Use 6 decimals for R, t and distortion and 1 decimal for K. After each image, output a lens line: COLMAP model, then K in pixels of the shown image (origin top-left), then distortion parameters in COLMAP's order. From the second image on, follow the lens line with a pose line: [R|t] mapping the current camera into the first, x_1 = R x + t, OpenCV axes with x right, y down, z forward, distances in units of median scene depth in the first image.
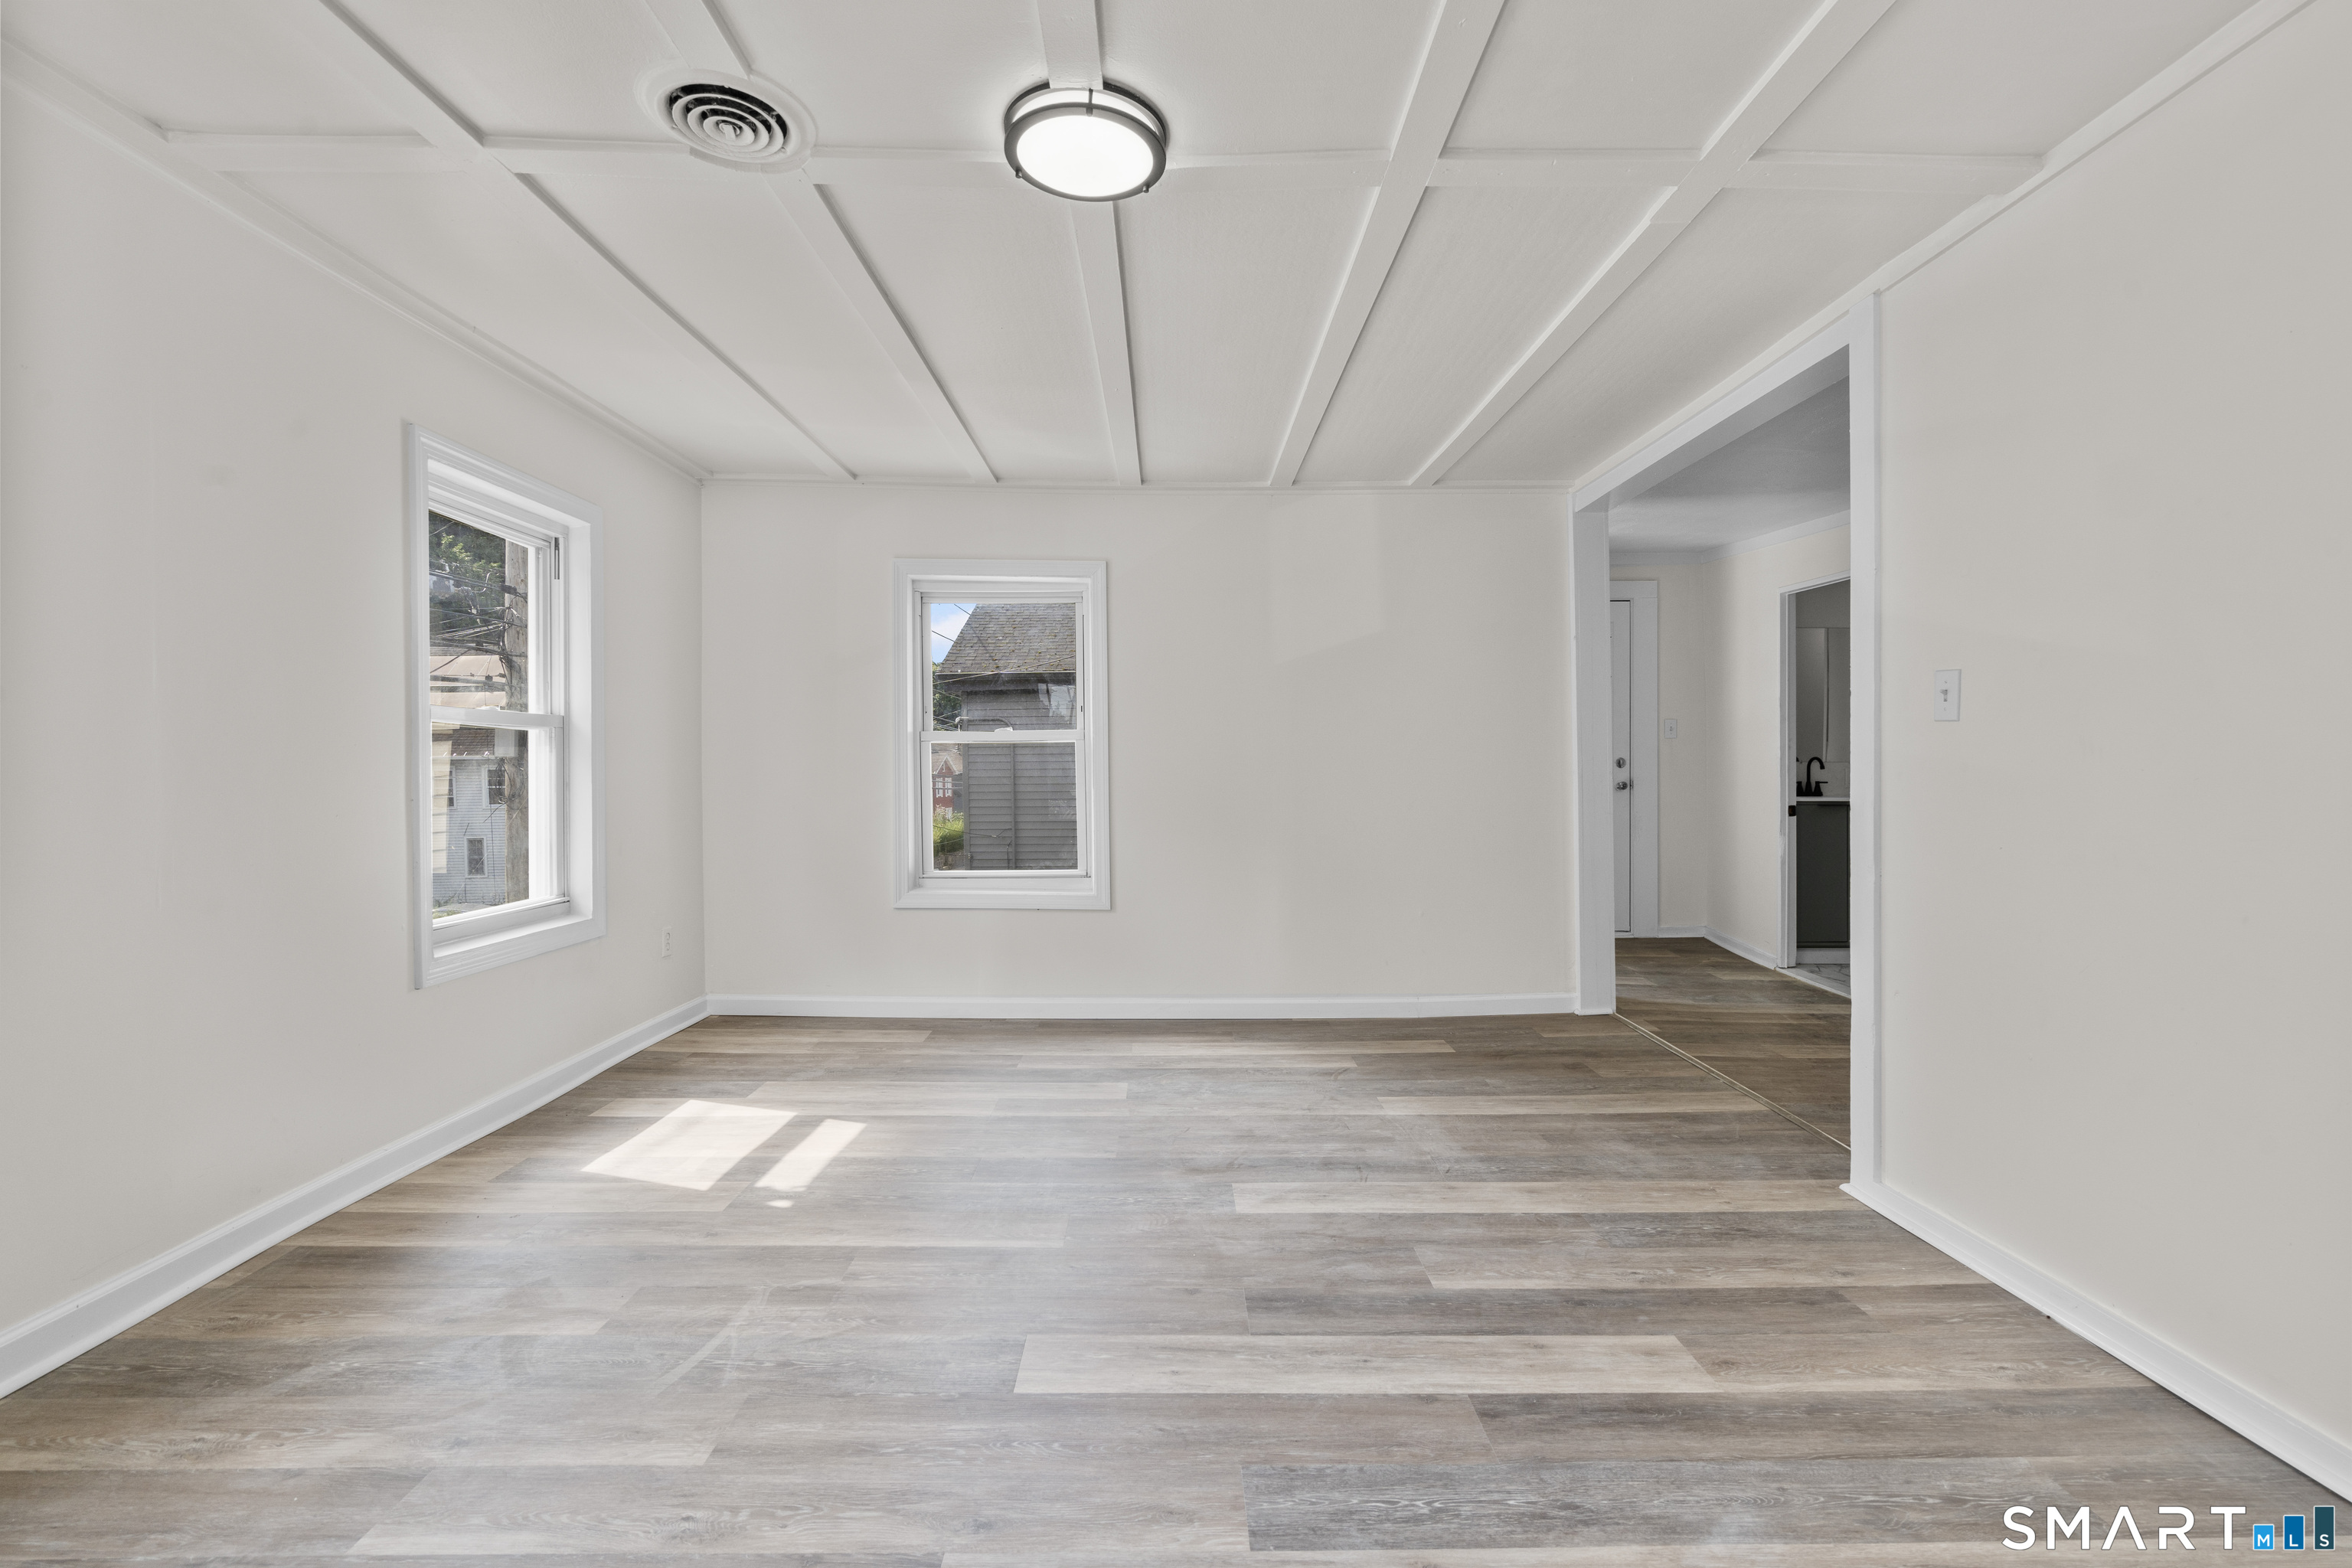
lens RADIAL K [[1059.4, 0, 1185.9], [0, 1059.4, 777.8], [0, 0, 1]] dist [-0.003364, 0.002710]
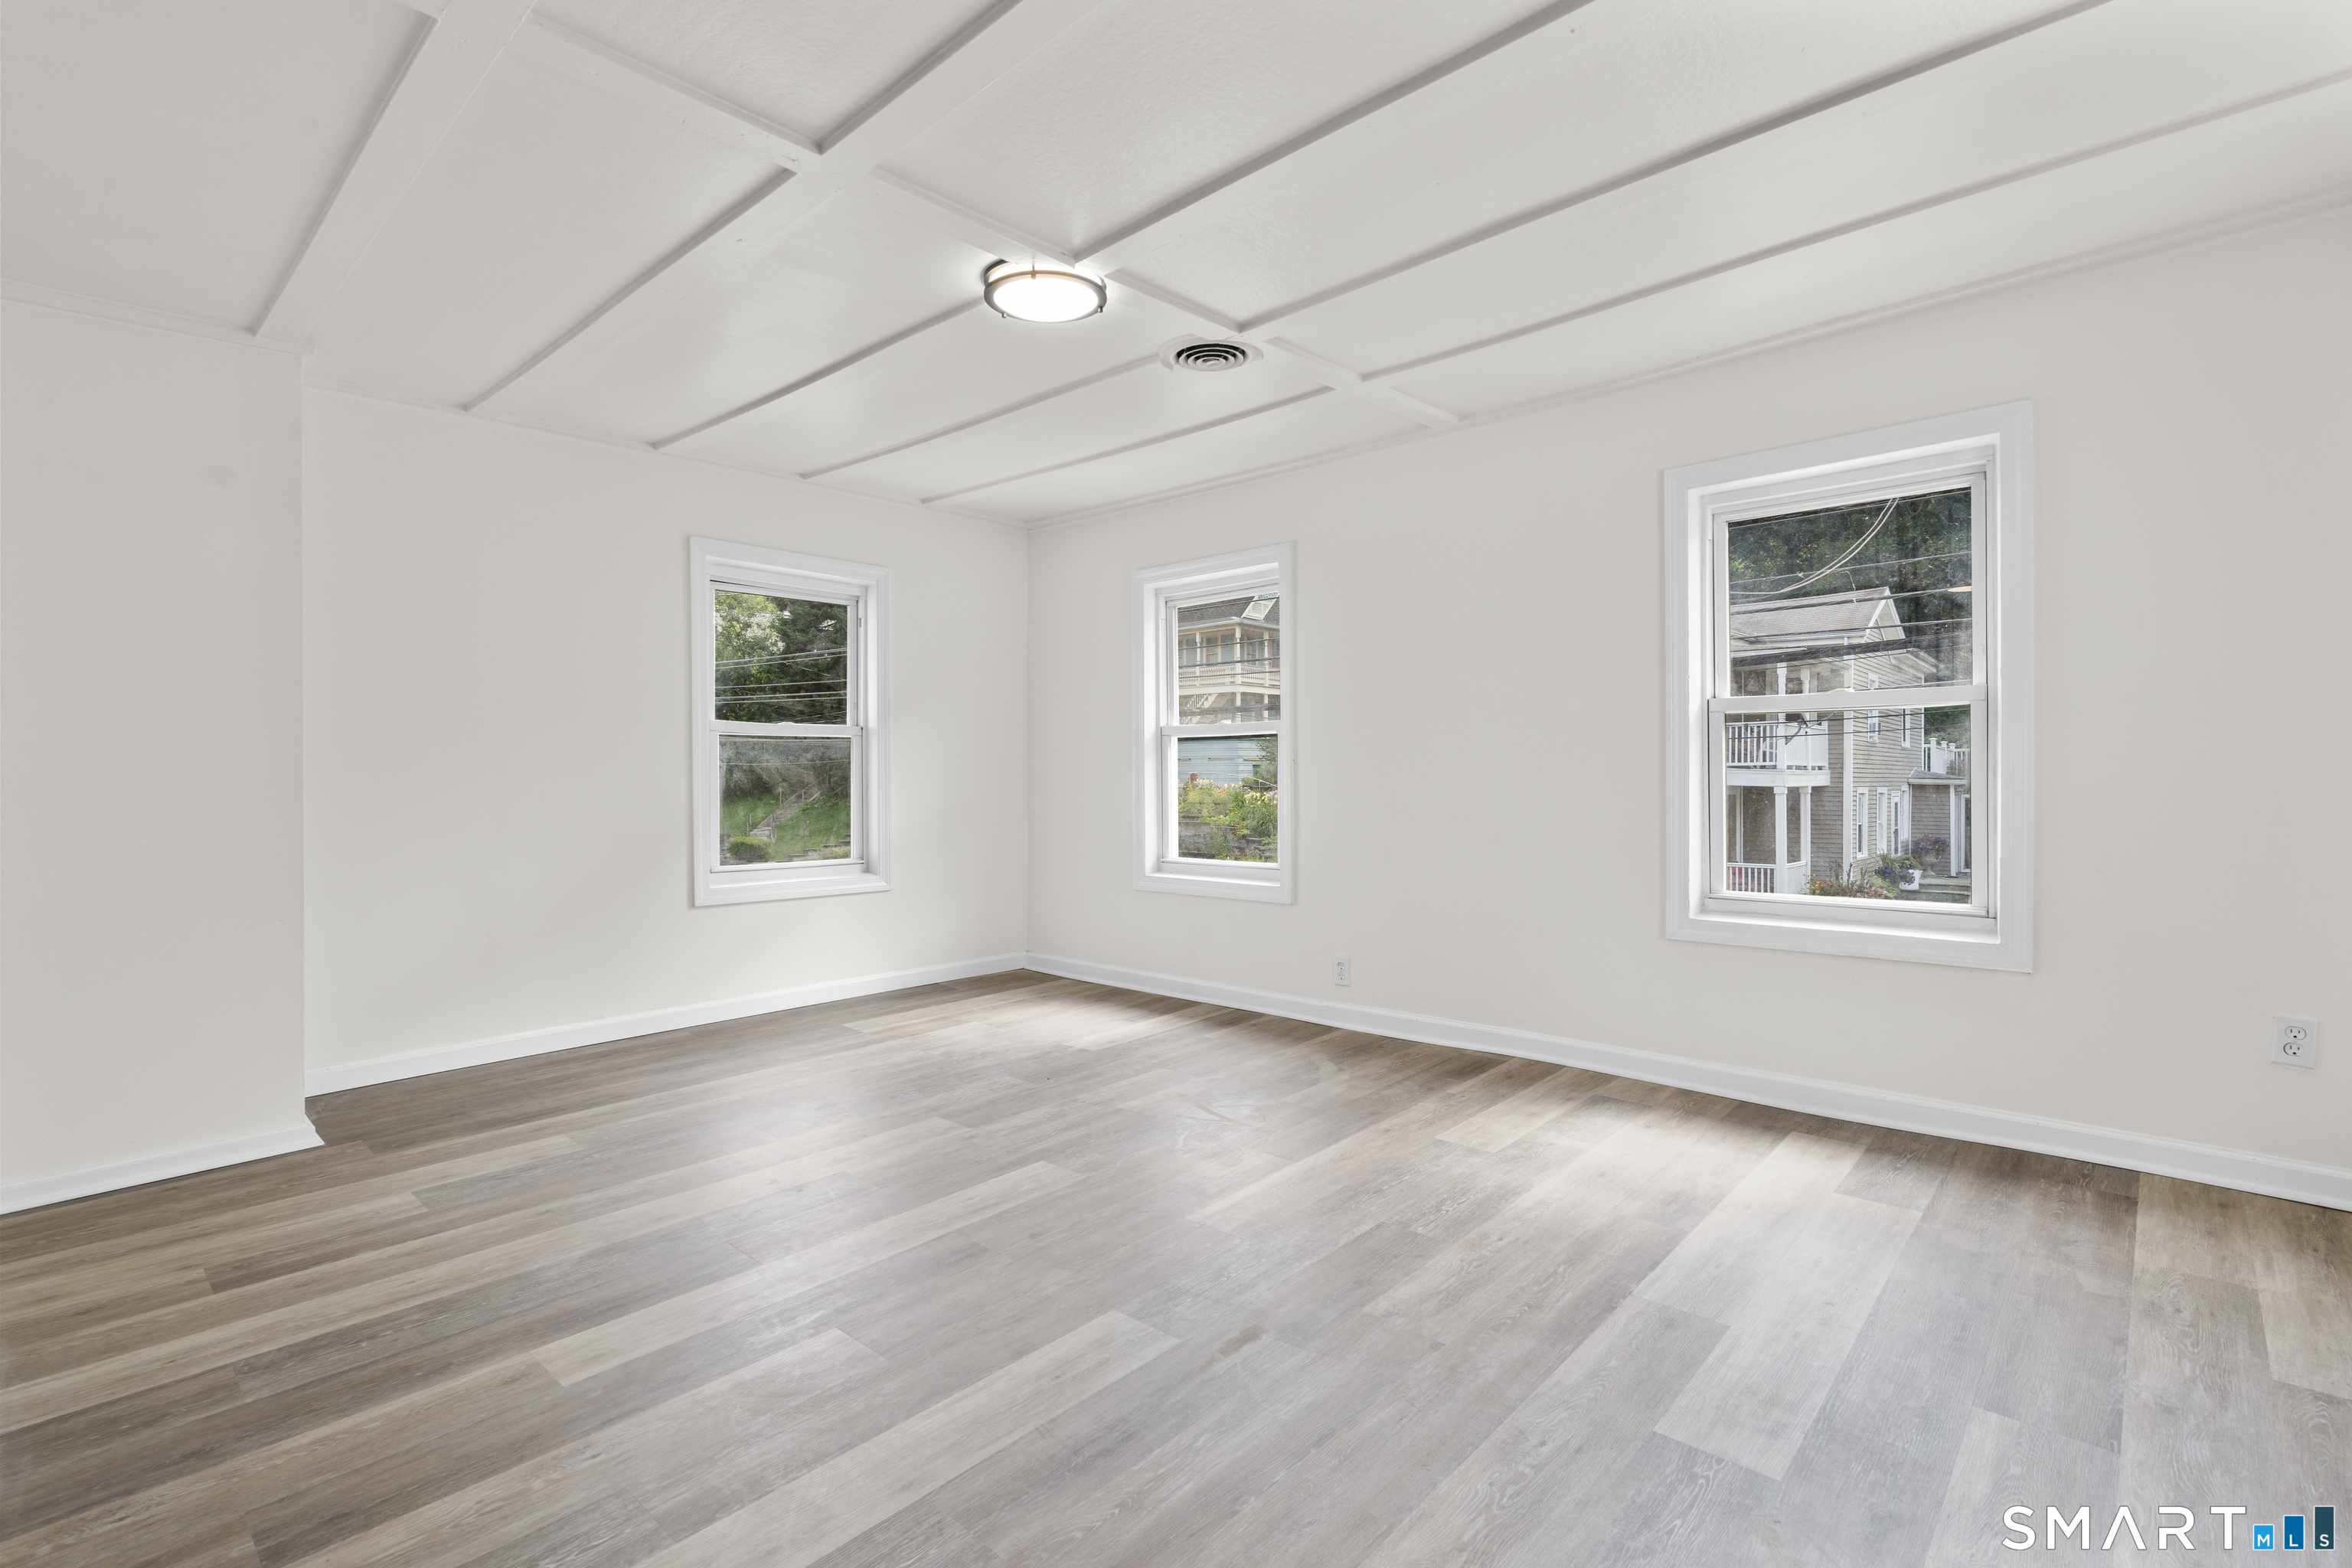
lens RADIAL K [[1059.4, 0, 1185.9], [0, 1059.4, 777.8], [0, 0, 1]] dist [-0.003364, 0.002710]
pose [[-0.679640, 0.016378, -0.733363, 0.596112], [0.006568, 0.999847, 0.016242, -0.008643], [0.733517, 0.006222, -0.679643, 1.583114]]
